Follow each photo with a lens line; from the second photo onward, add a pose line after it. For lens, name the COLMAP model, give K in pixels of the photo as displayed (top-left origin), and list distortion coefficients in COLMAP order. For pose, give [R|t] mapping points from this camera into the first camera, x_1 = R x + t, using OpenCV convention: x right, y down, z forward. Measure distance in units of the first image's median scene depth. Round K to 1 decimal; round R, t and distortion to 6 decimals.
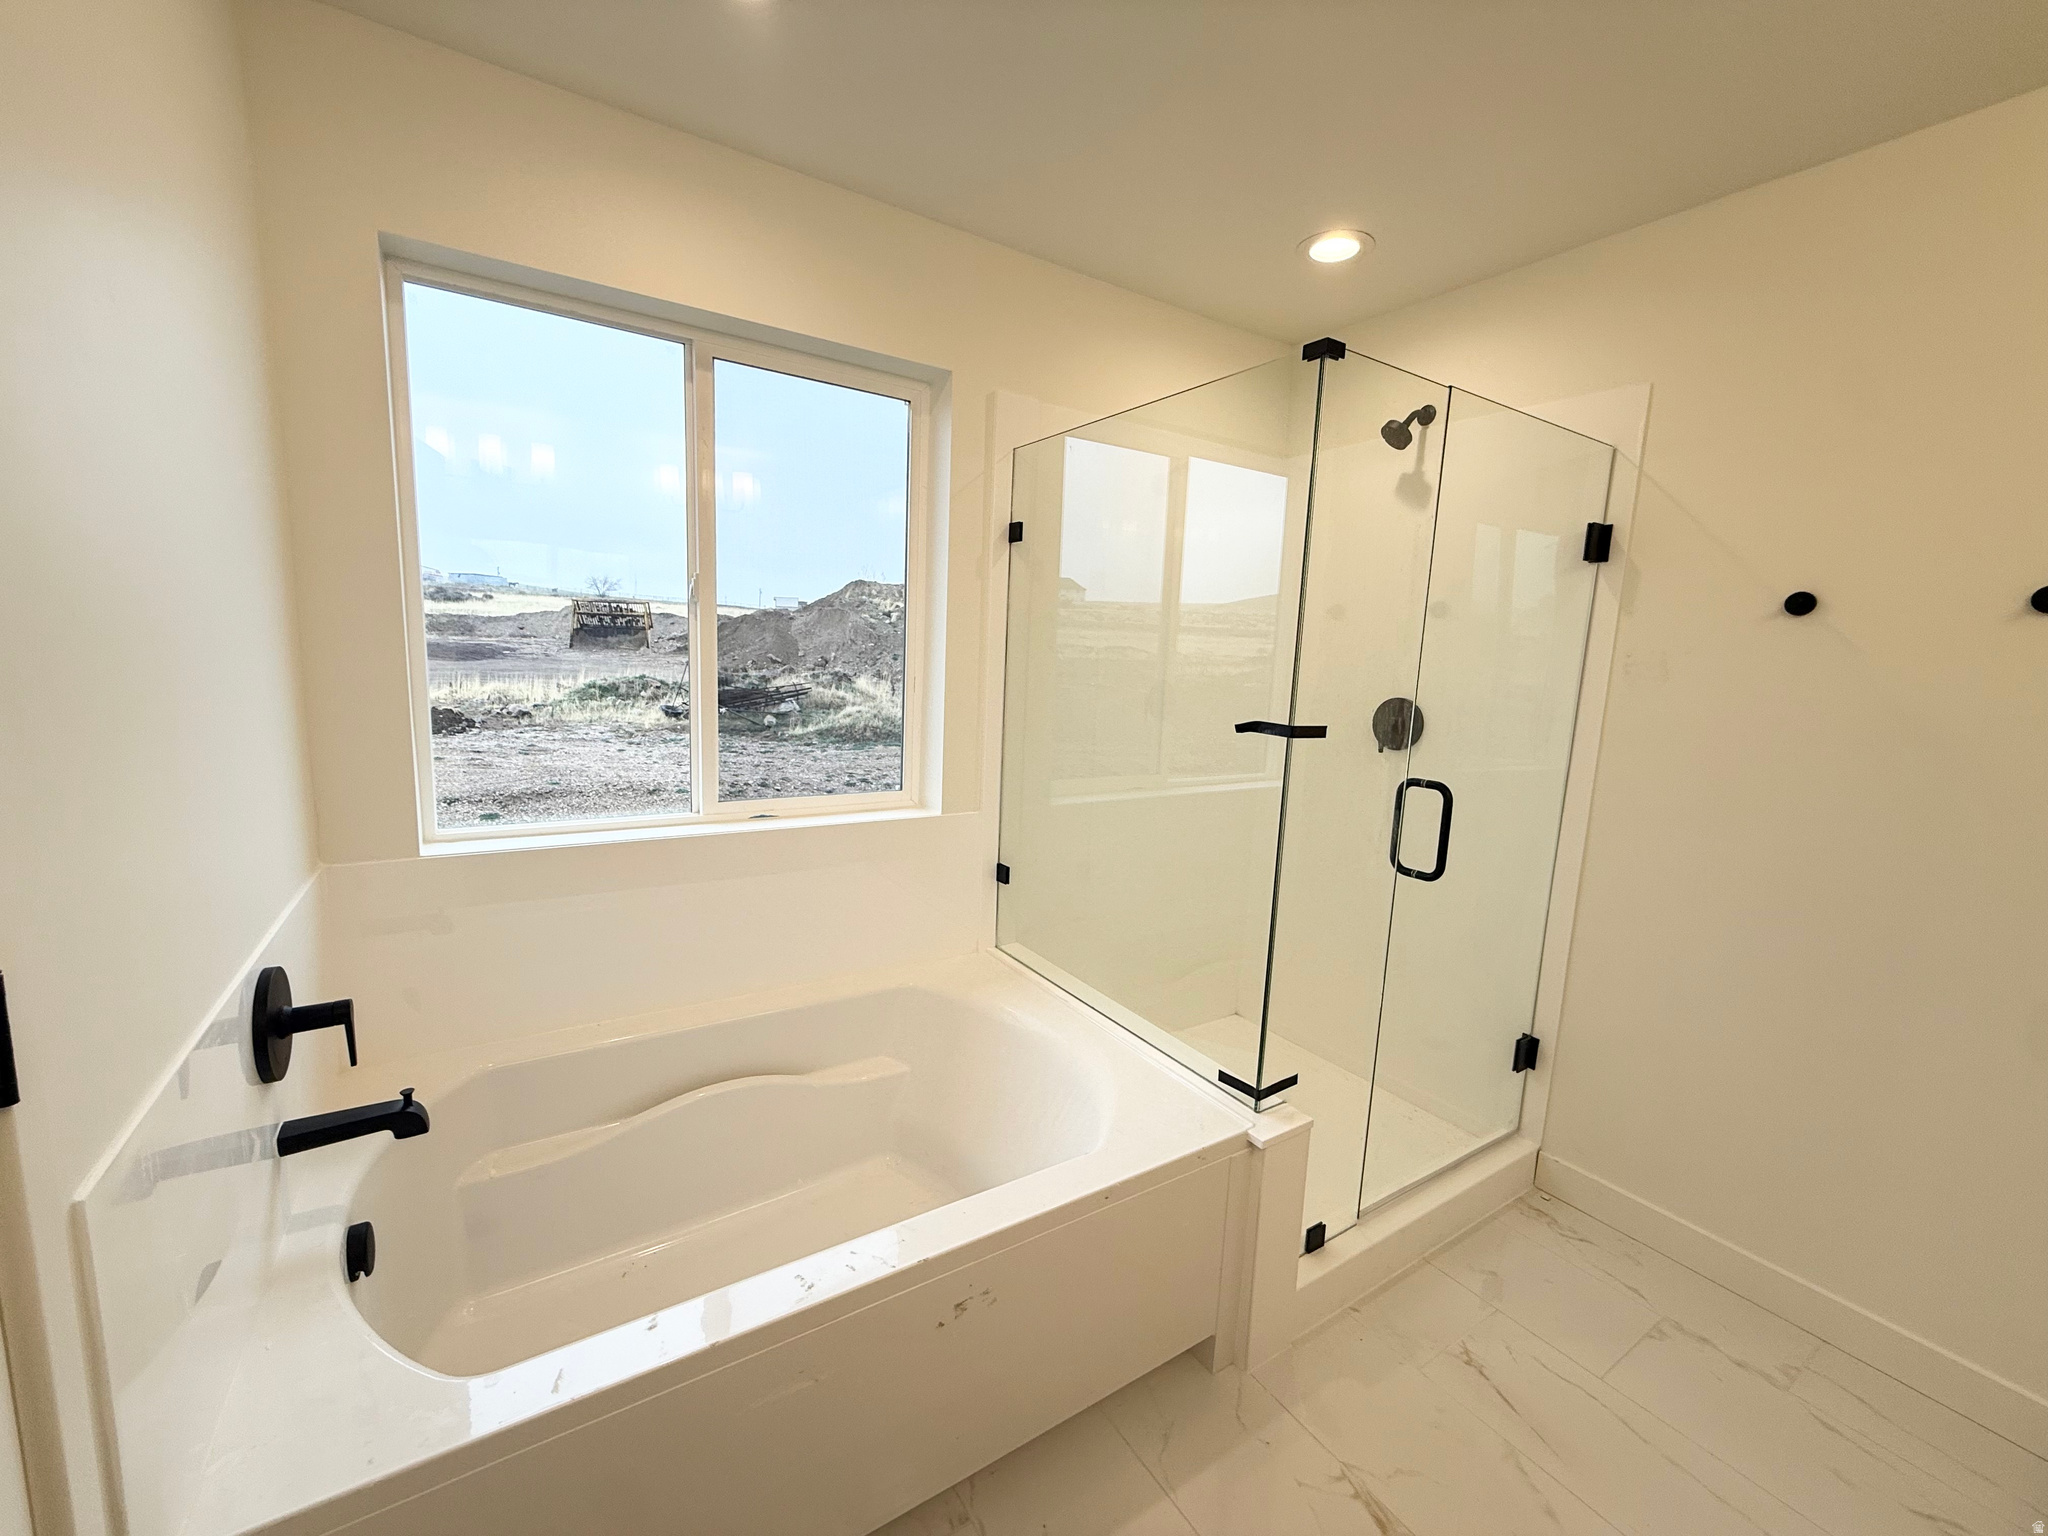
lens RADIAL K [[813.1, 0, 1018.9], [0, 813.1, 770.6], [0, 0, 1]] dist [-0.001584, 0.000294]
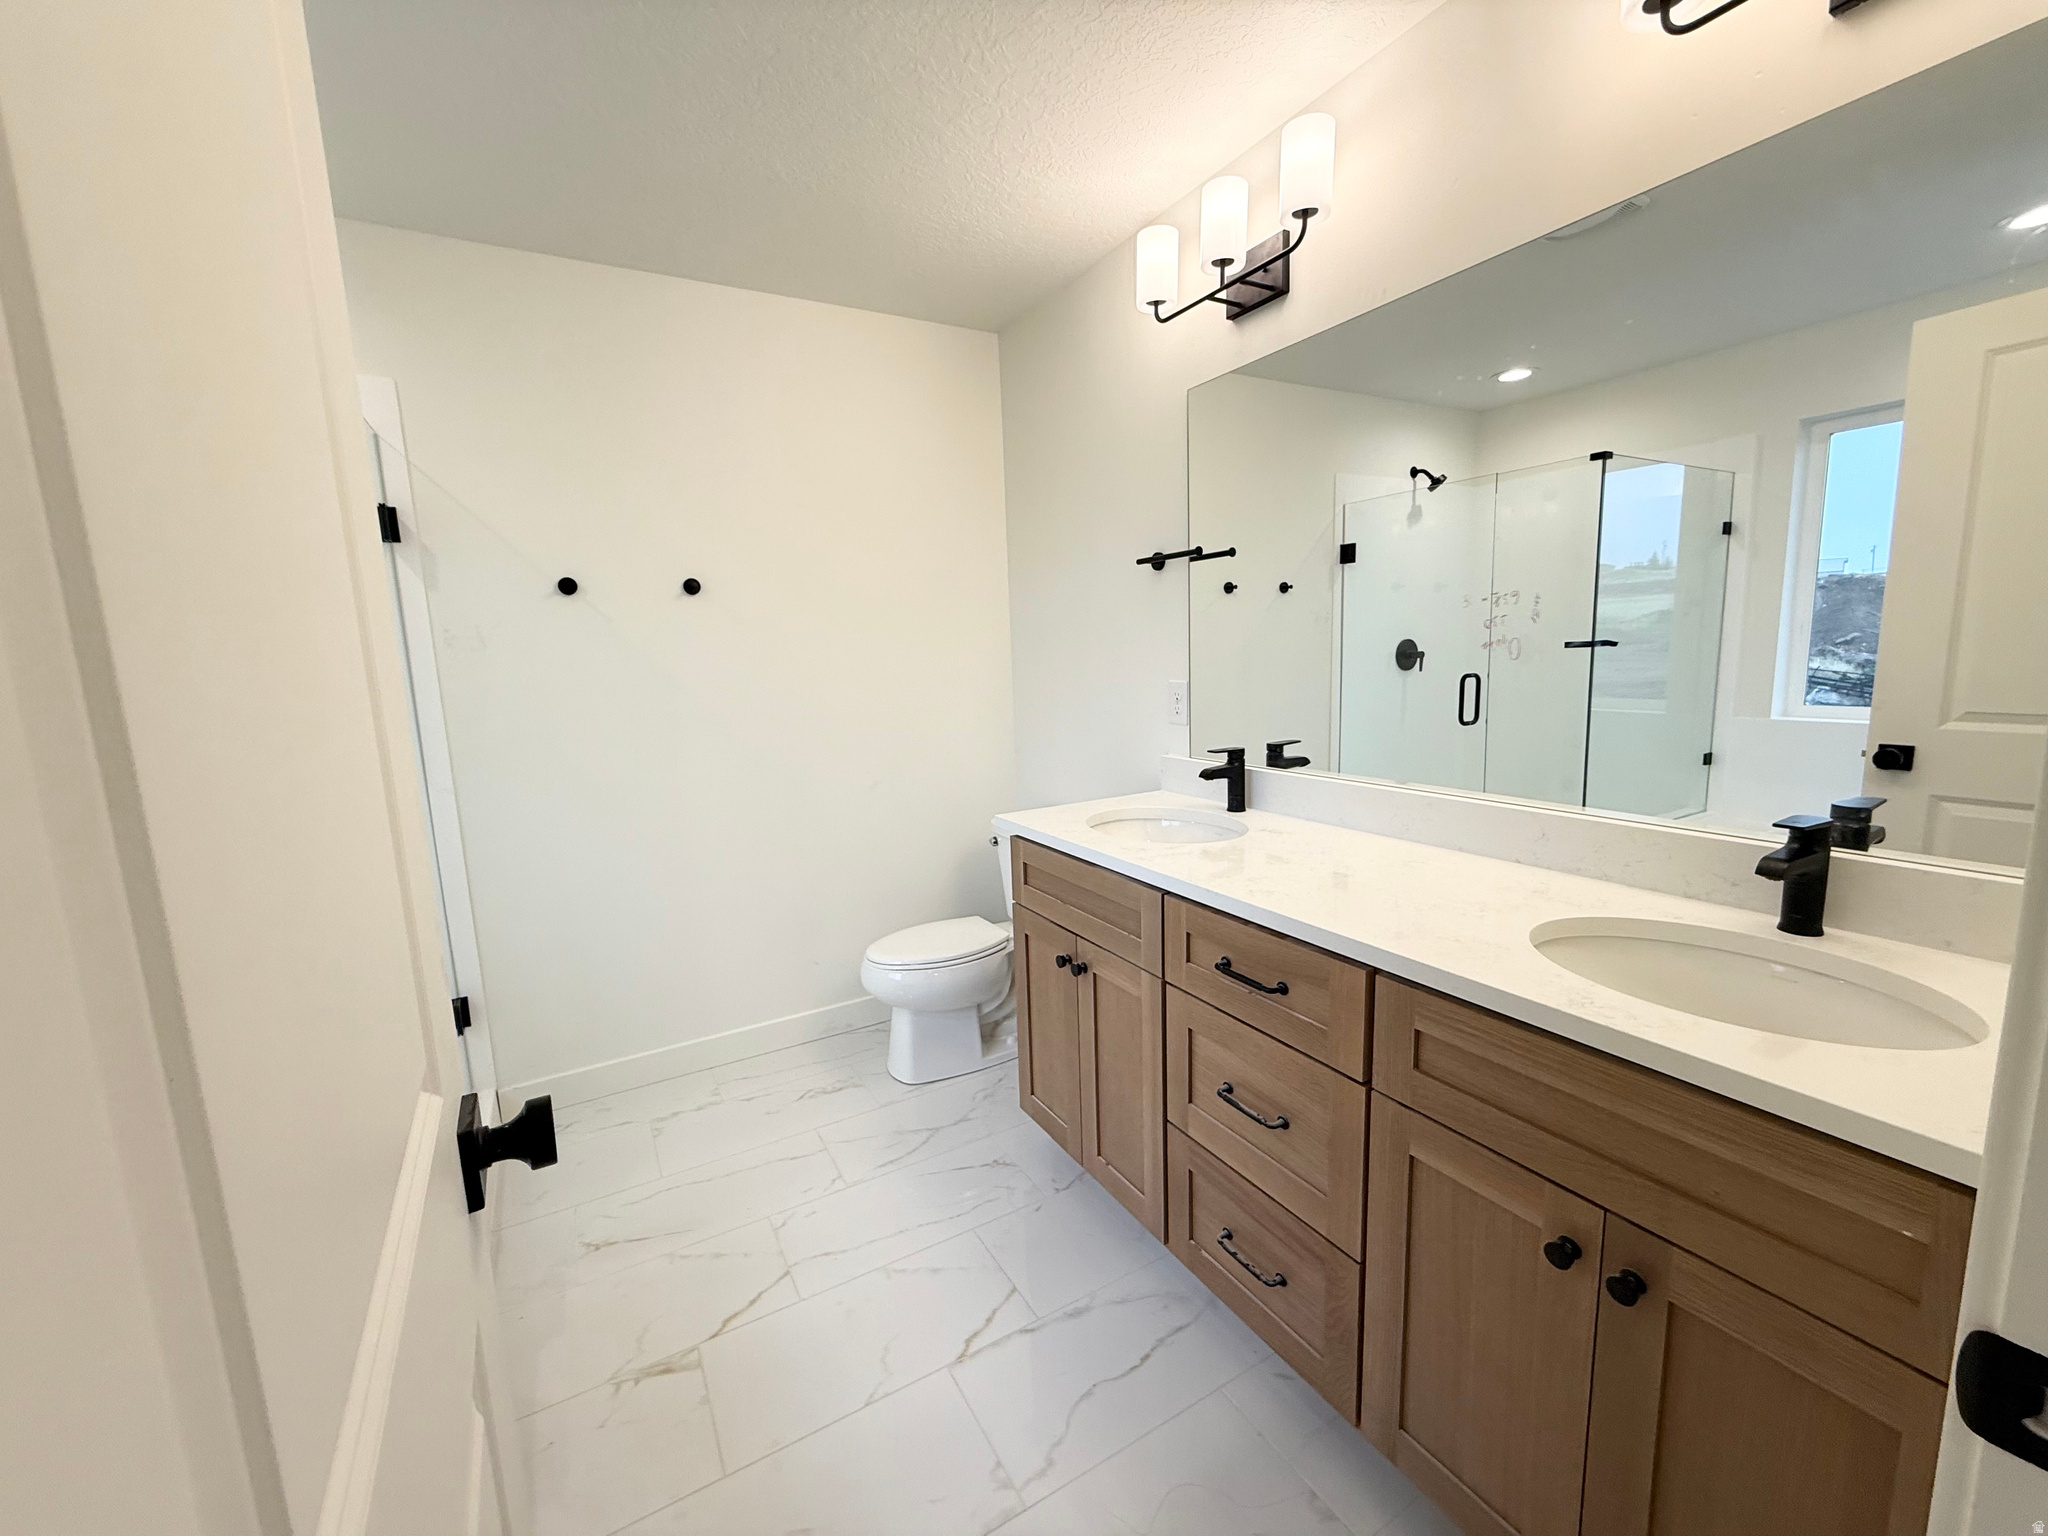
lens RADIAL K [[813.1, 0, 1018.9], [0, 813.1, 770.6], [0, 0, 1]] dist [-0.001584, 0.000294]
pose [[0.052329, -0.192991, 0.979804, -0.385785], [0.183391, 0.966319, 0.180541, -0.016398], [-0.981646, 0.170239, 0.085959, 0.196537]]
